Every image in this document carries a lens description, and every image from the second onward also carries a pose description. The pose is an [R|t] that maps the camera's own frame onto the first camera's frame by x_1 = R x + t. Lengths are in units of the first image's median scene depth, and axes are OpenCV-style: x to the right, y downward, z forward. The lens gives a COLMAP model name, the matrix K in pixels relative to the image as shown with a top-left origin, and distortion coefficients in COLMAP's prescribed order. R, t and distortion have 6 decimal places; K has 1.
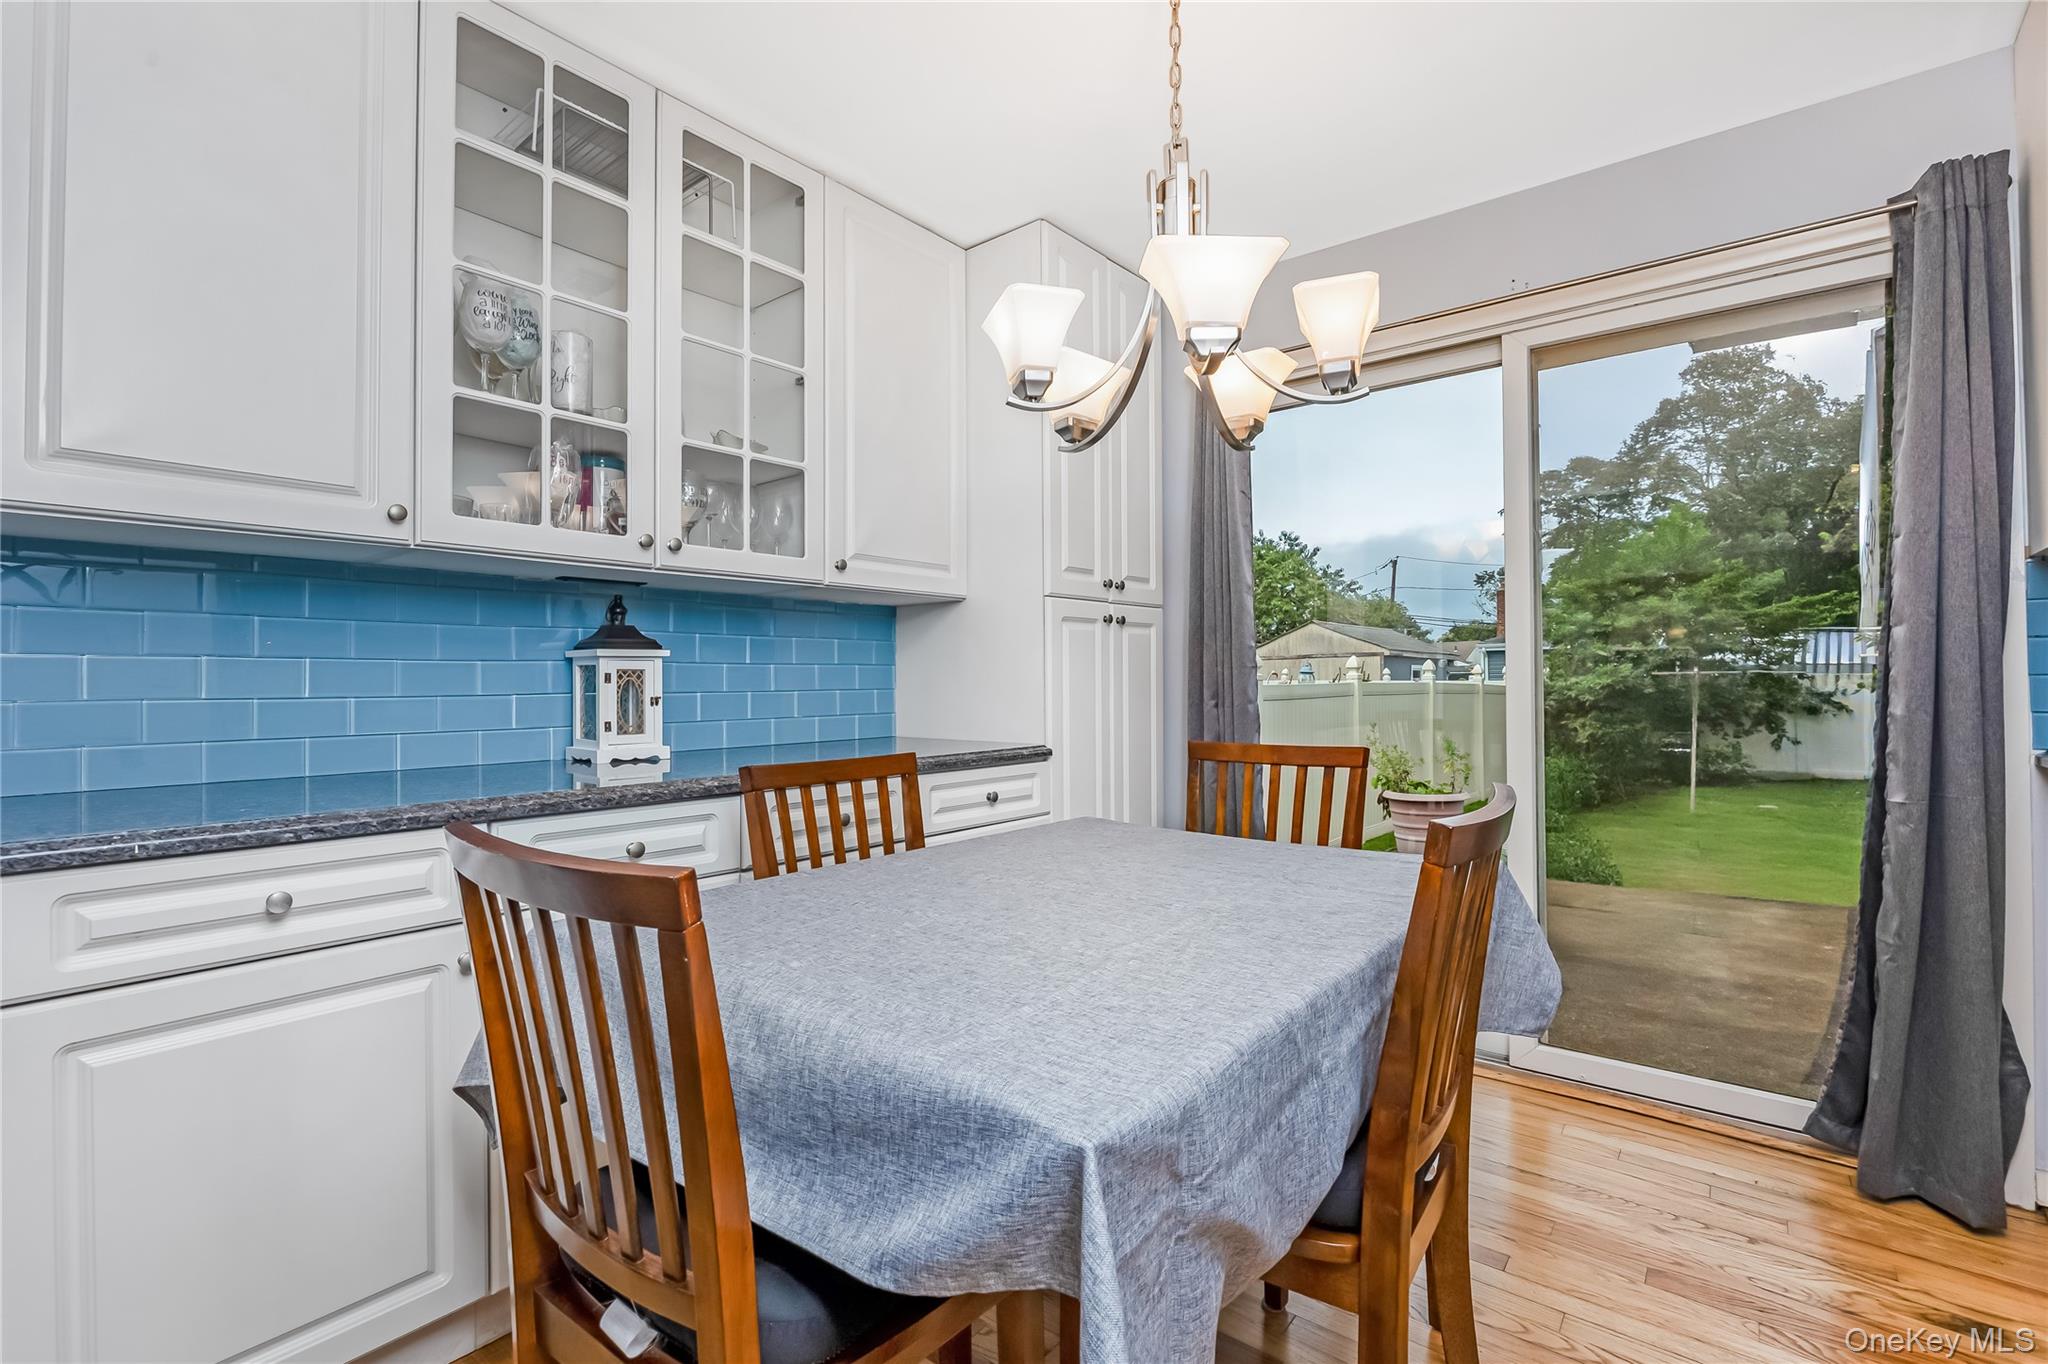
lens RADIAL K [[904.3, 0, 1016.2], [0, 904.3, 675.0], [0, 0, 1]] dist [-0.013827, -0.000027]
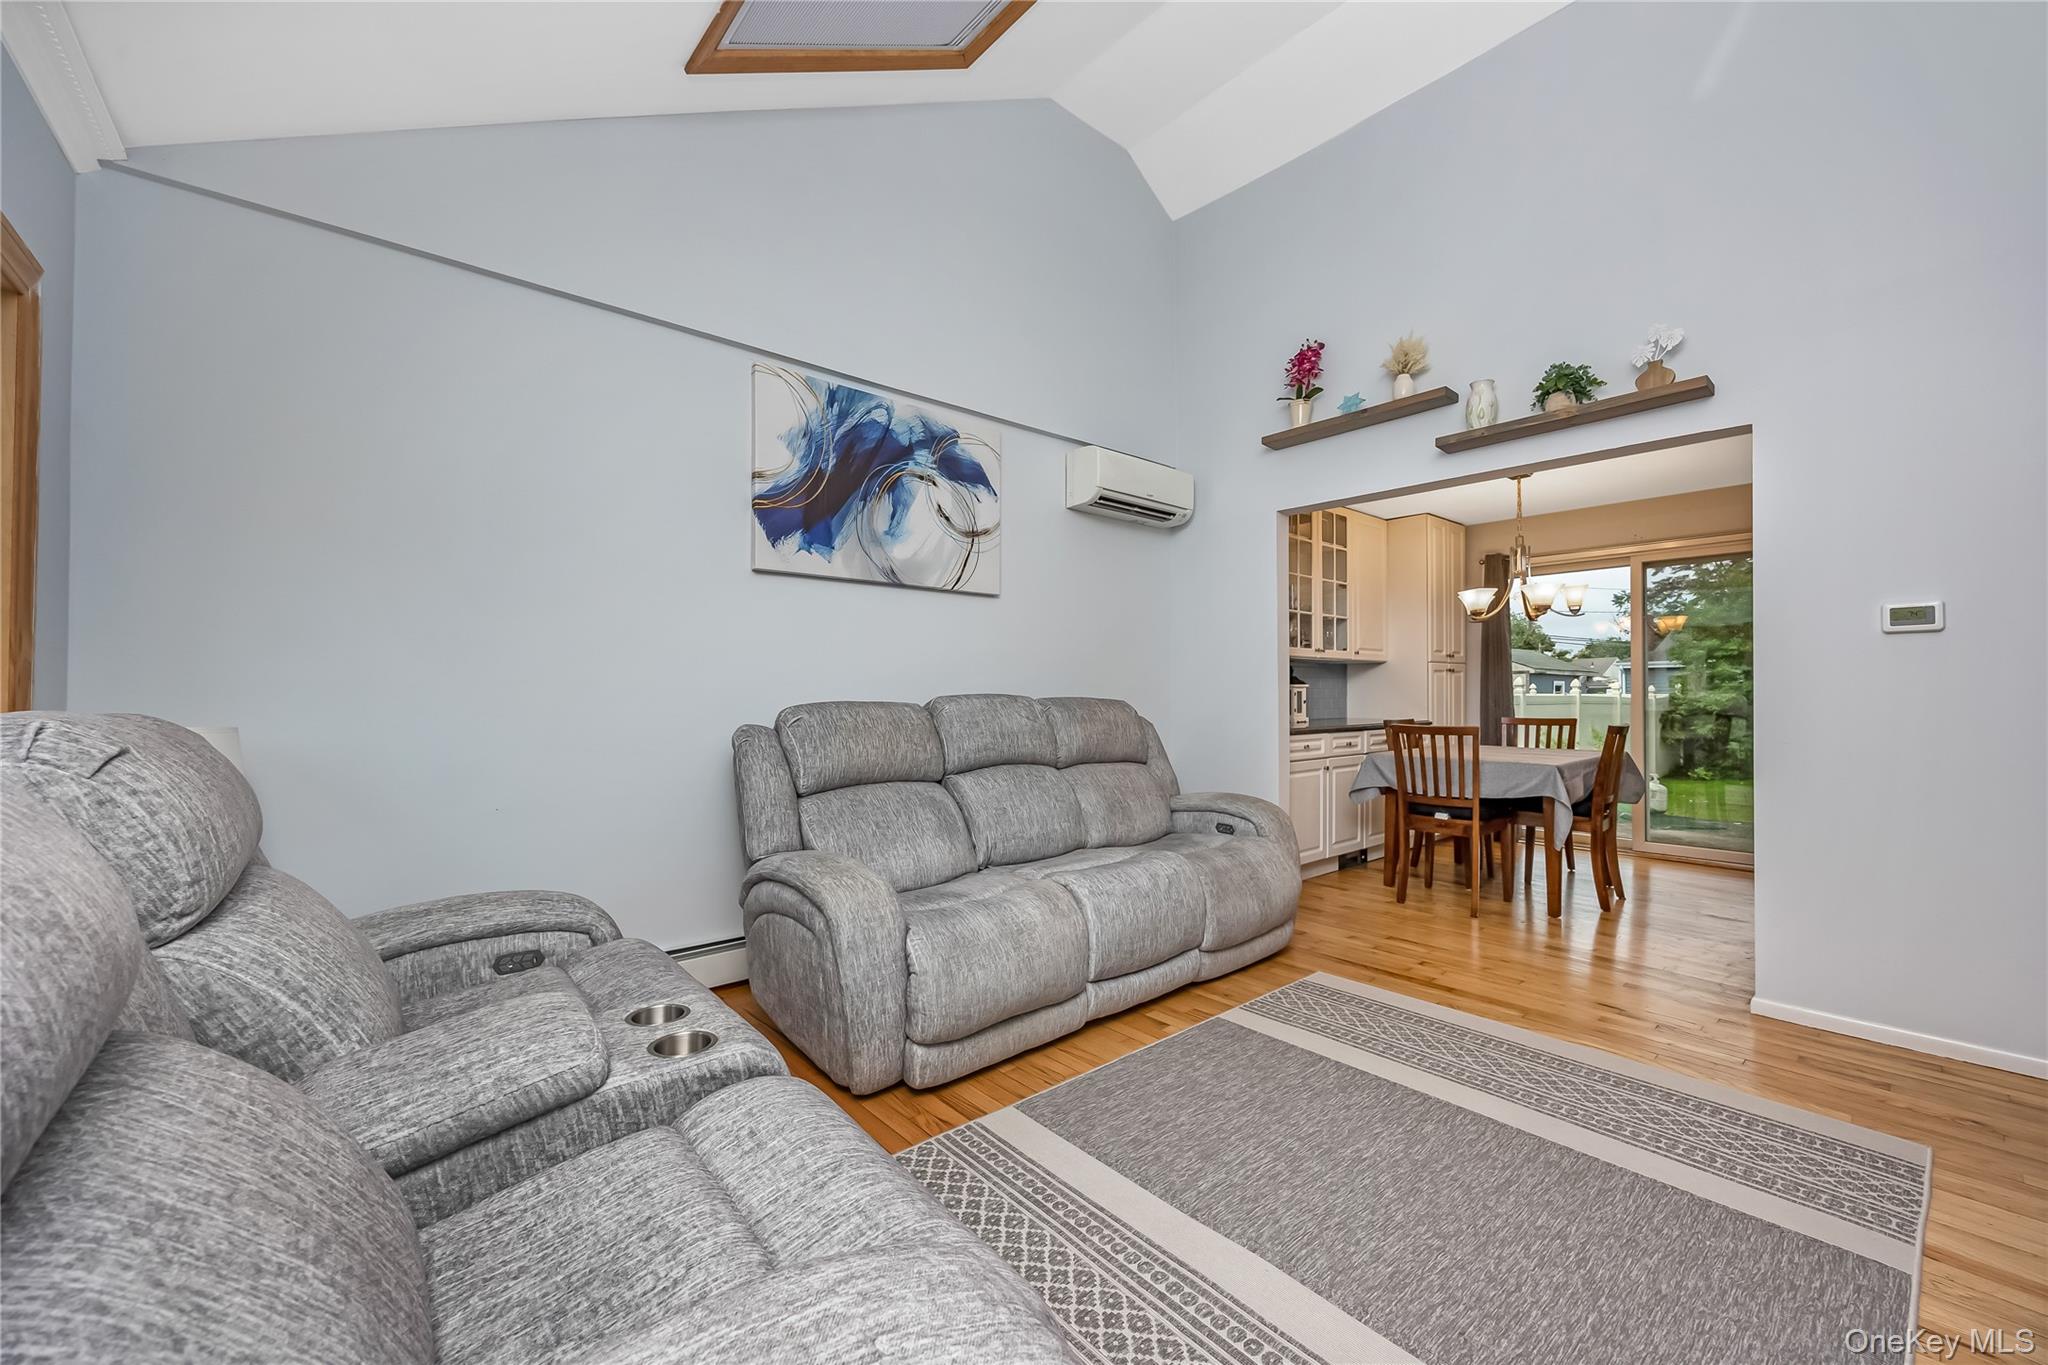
lens RADIAL K [[789.5, 0, 1017.2], [0, 789.5, 693.1], [0, 0, 1]] dist [0.000729, -0.000262]
pose [[0.984924, 0.002992, -0.172961, -0.123008], [-0.001709, 0.999970, 0.007567, -0.002177], [0.172978, -0.007157, 0.984900, -0.238226]]
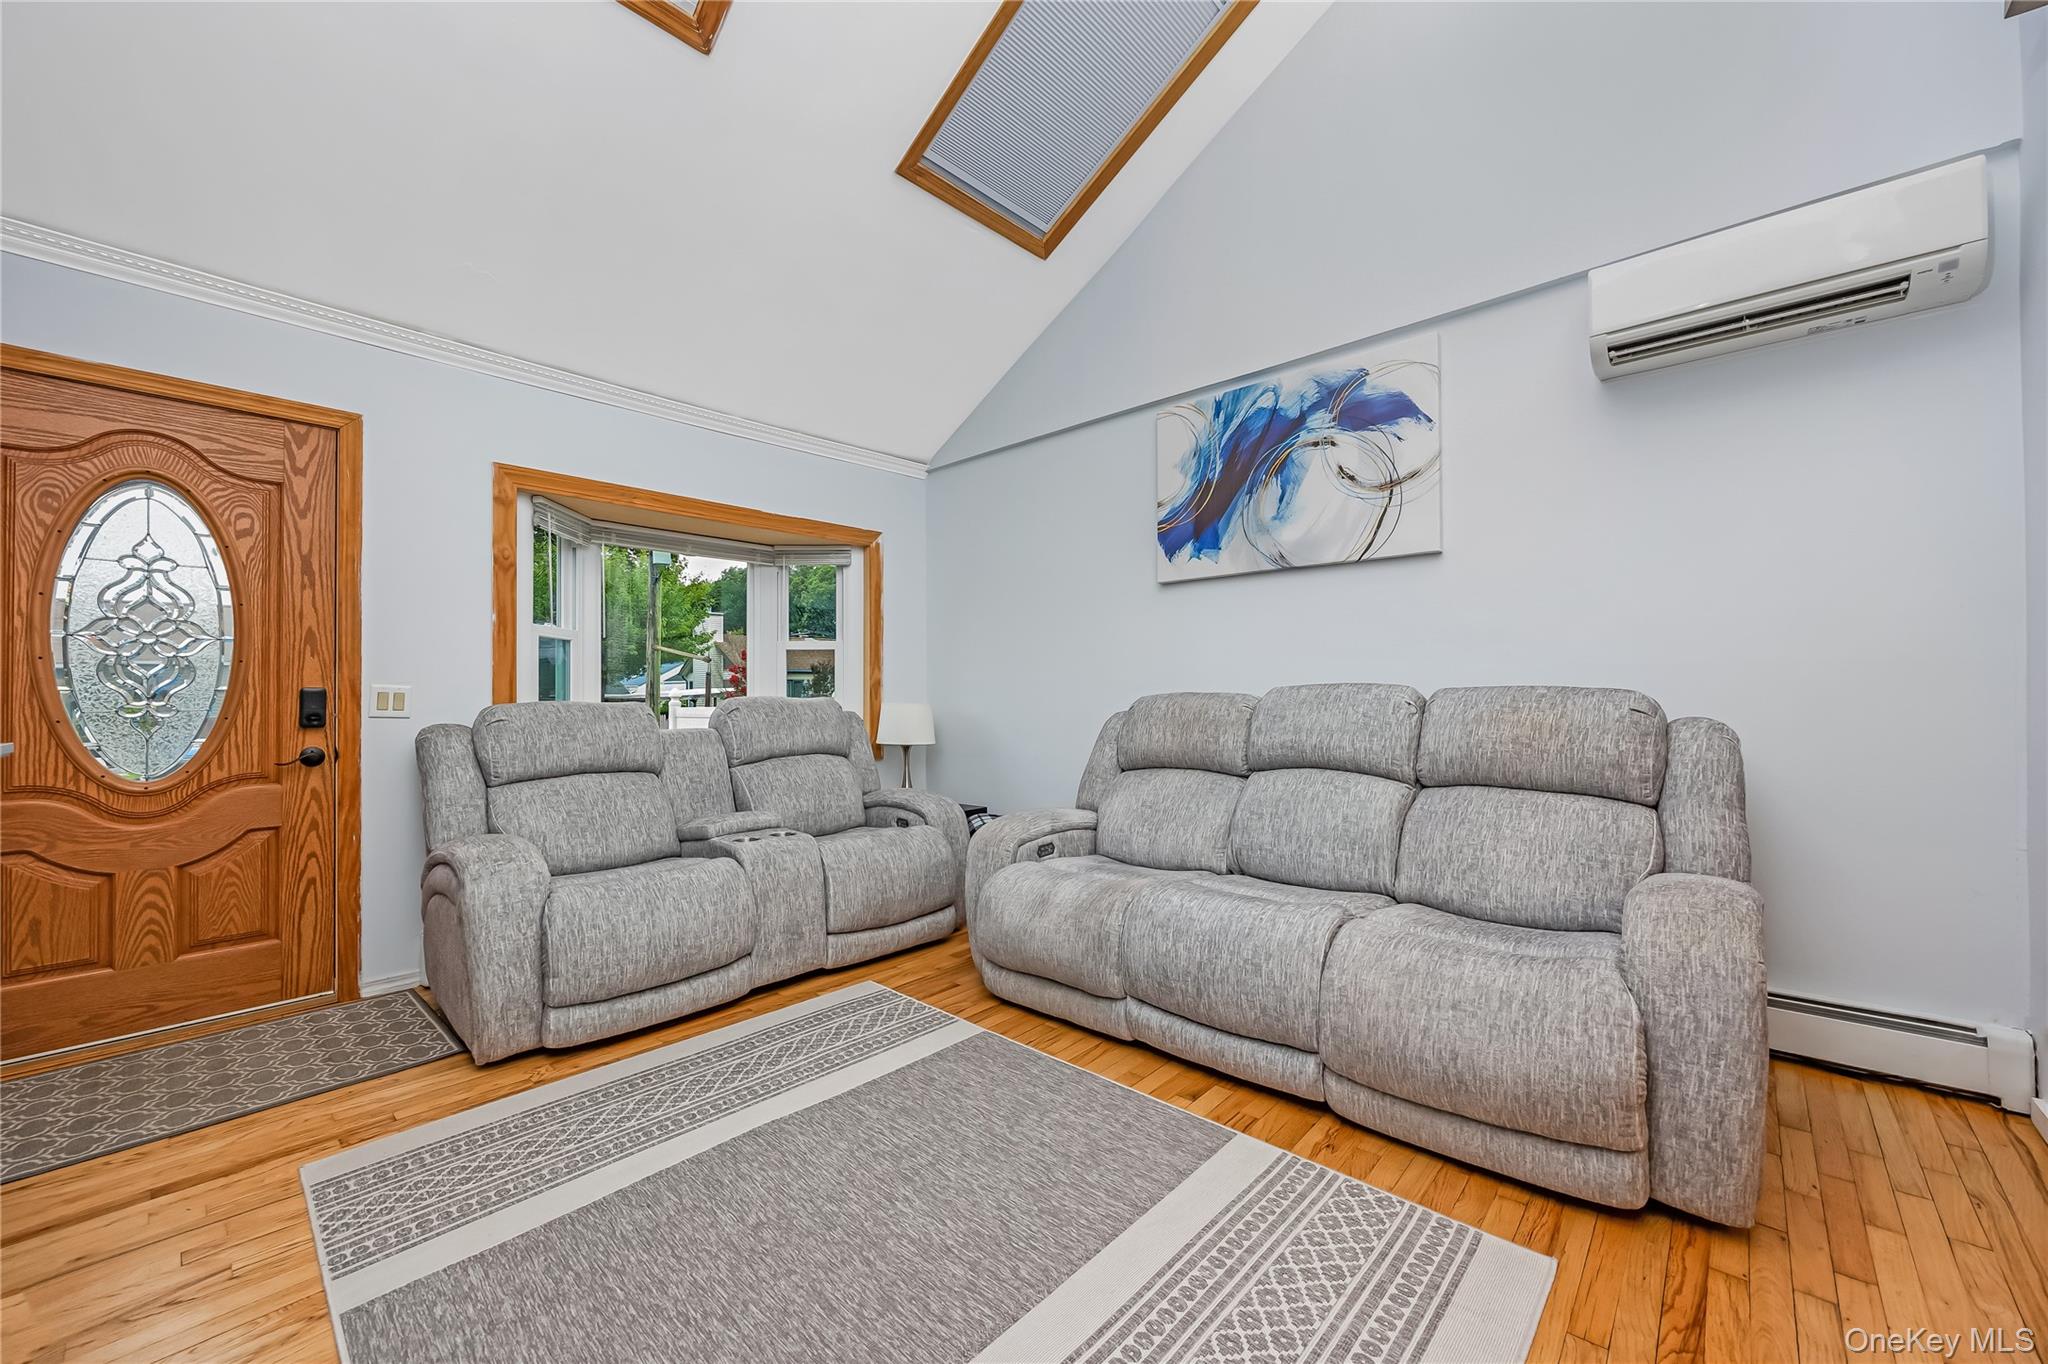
lens RADIAL K [[789.5, 0, 1025.8], [0, 789.5, 681.9], [0, 0, 1]] dist [0.000729, -0.000262]
pose [[-0.044781, -0.008112, -0.998964, 0.025573], [0.016849, 0.999819, -0.008874, -0.000147], [0.998855, -0.017229, -0.044636, -0.077297]]
